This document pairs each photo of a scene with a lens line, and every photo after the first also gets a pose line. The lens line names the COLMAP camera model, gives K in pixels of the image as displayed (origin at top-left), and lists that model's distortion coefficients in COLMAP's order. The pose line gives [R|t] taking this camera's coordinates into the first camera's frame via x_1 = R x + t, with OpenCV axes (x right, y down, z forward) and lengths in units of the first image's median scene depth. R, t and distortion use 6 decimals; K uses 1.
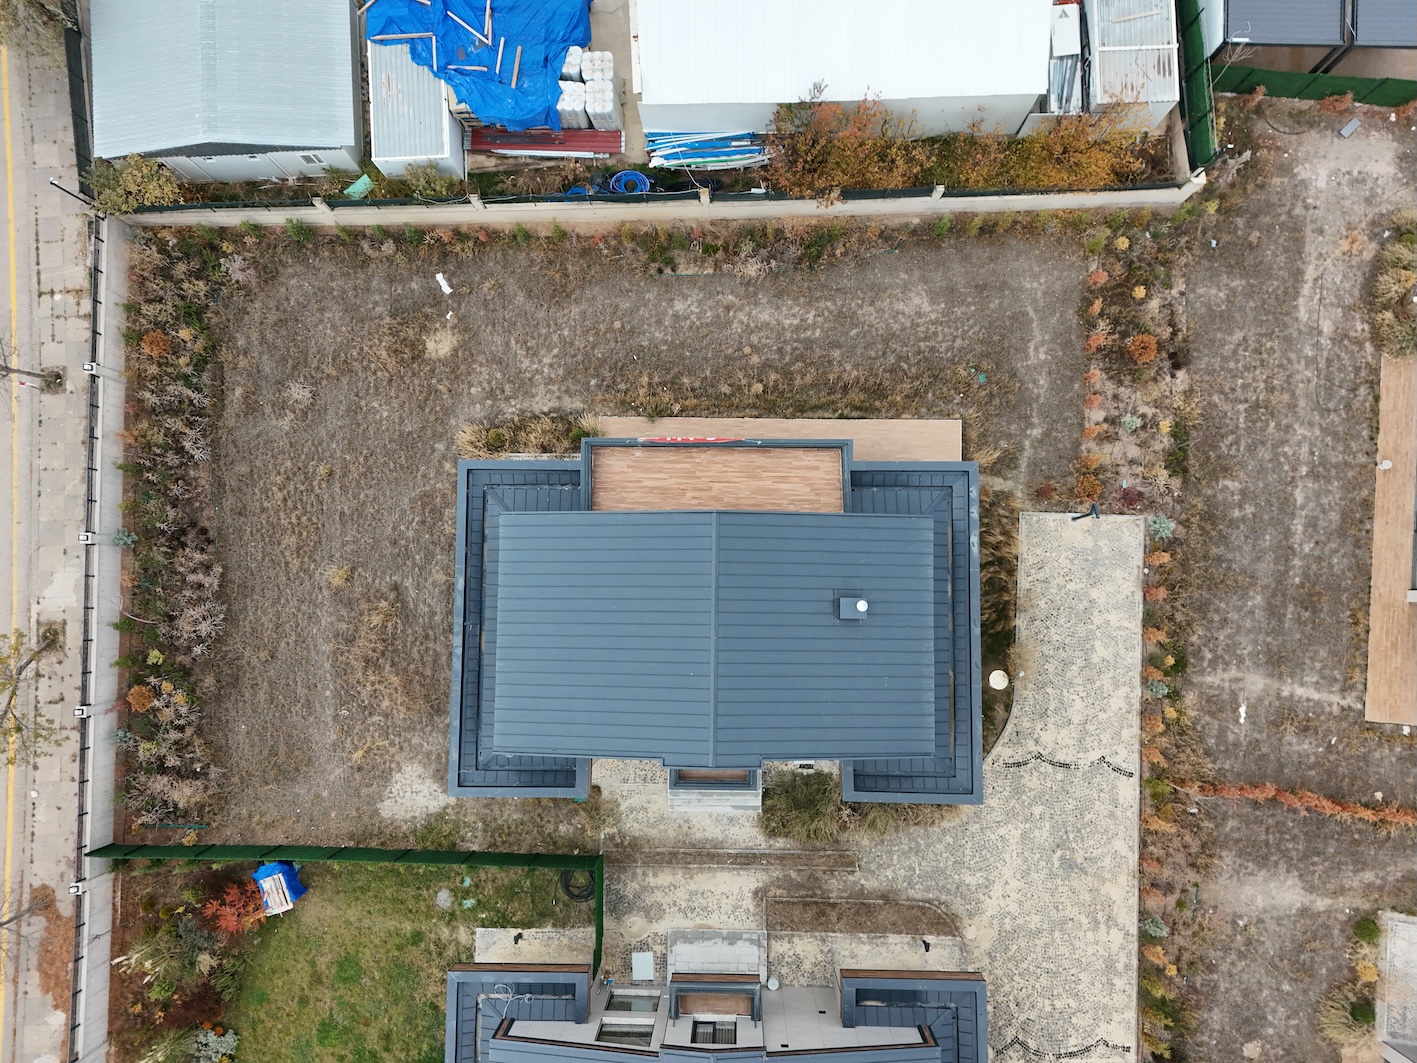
lens RADIAL K [[1037.3, 0, 722.3], [0, 1037.3, 536.0], [0, 0, 1]] dist [0.073862, -0.064847]
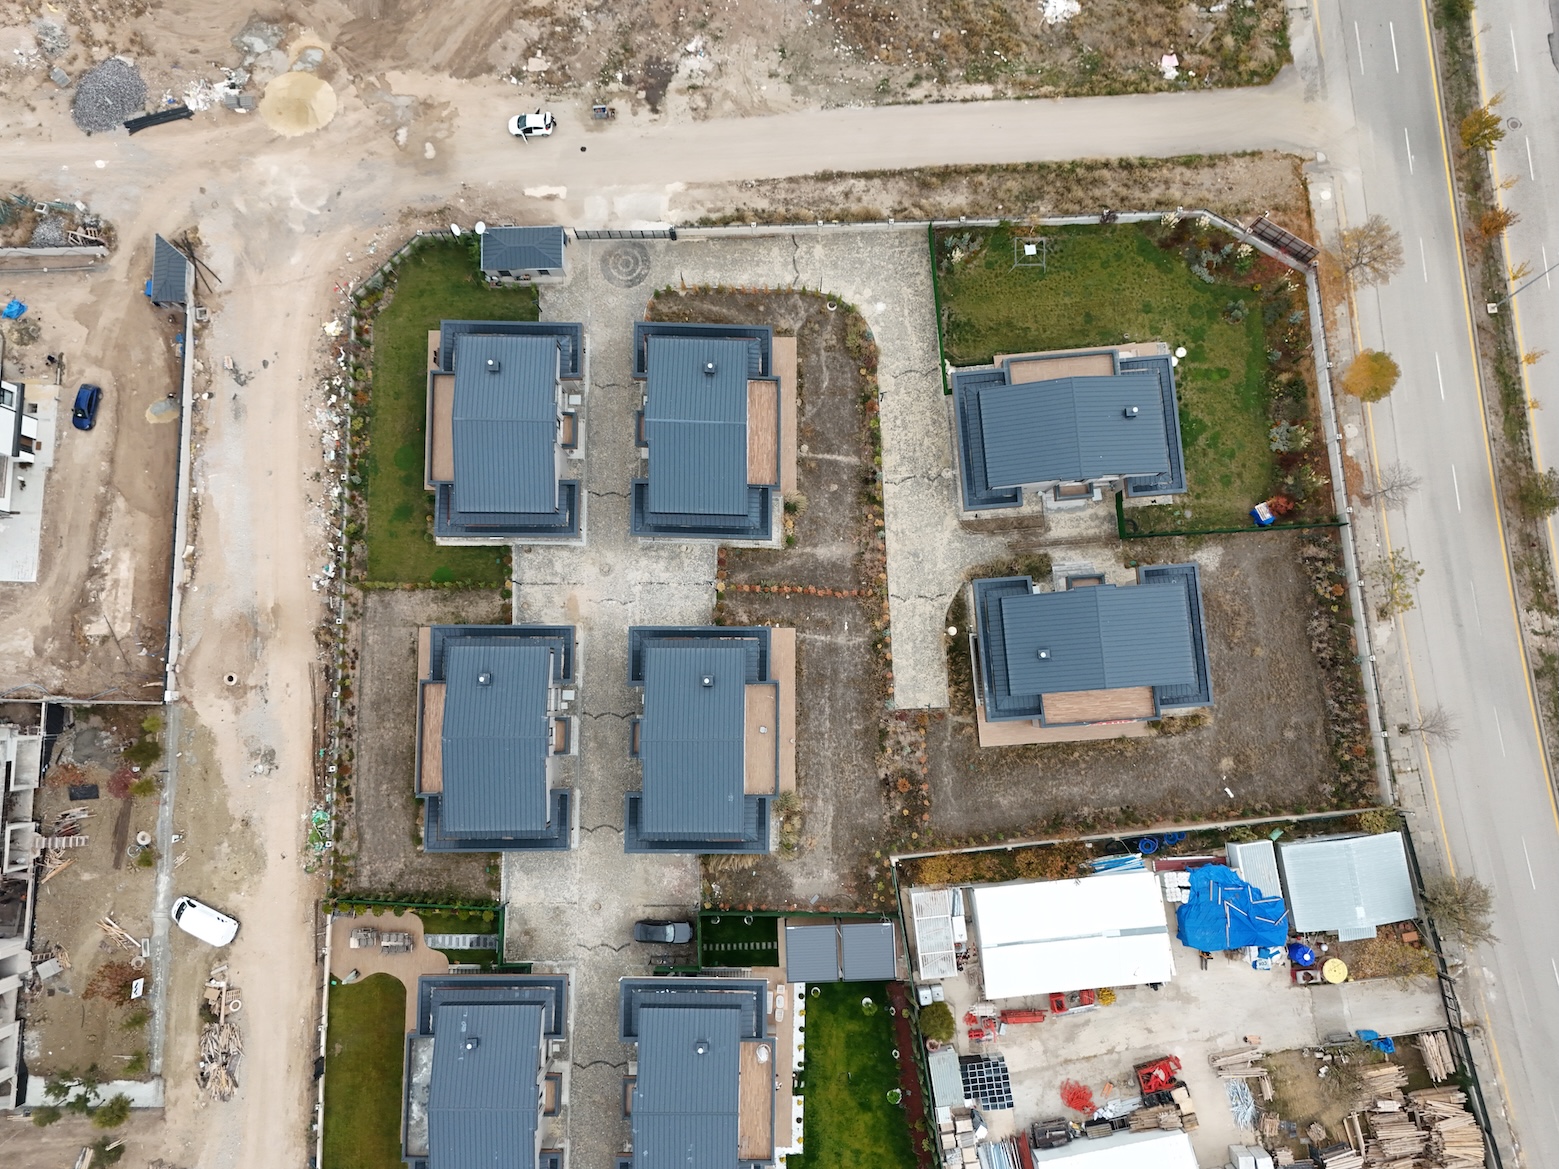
lens RADIAL K [[1141.2, 0, 781.7], [0, 1141.2, 590.3], [0, 0, 1]] dist [0.073862, -0.064847]
pose [[-0.995627, 0.089996, 0.025053, 0.563664], [-0.084803, -0.983190, 0.161695, -0.143457], [0.039184, 0.158863, 0.986523, -1.466638]]
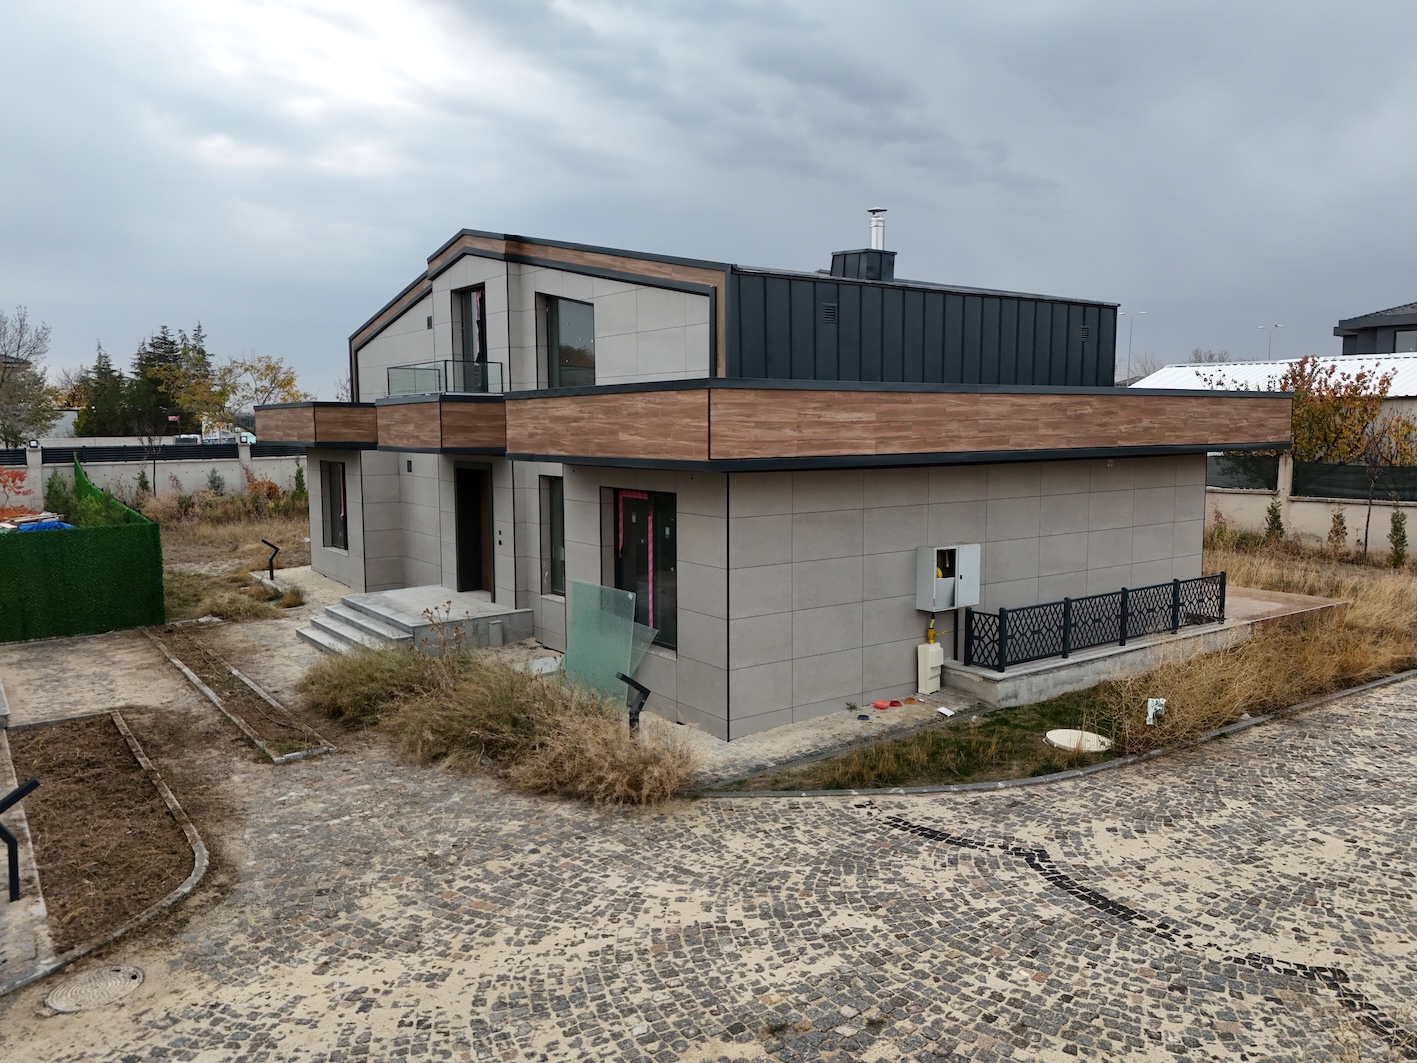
lens RADIAL K [[1037.3, 0, 712.7], [0, 1037.3, 531.0], [0, 0, 1]] dist [0.073862, -0.064847]
pose [[0.599393, 0.105948, -0.793412, 0.431517], [-0.799146, 0.135882, -0.585579, 0.385369], [0.045769, 0.985044, 0.166115, 0.891630]]
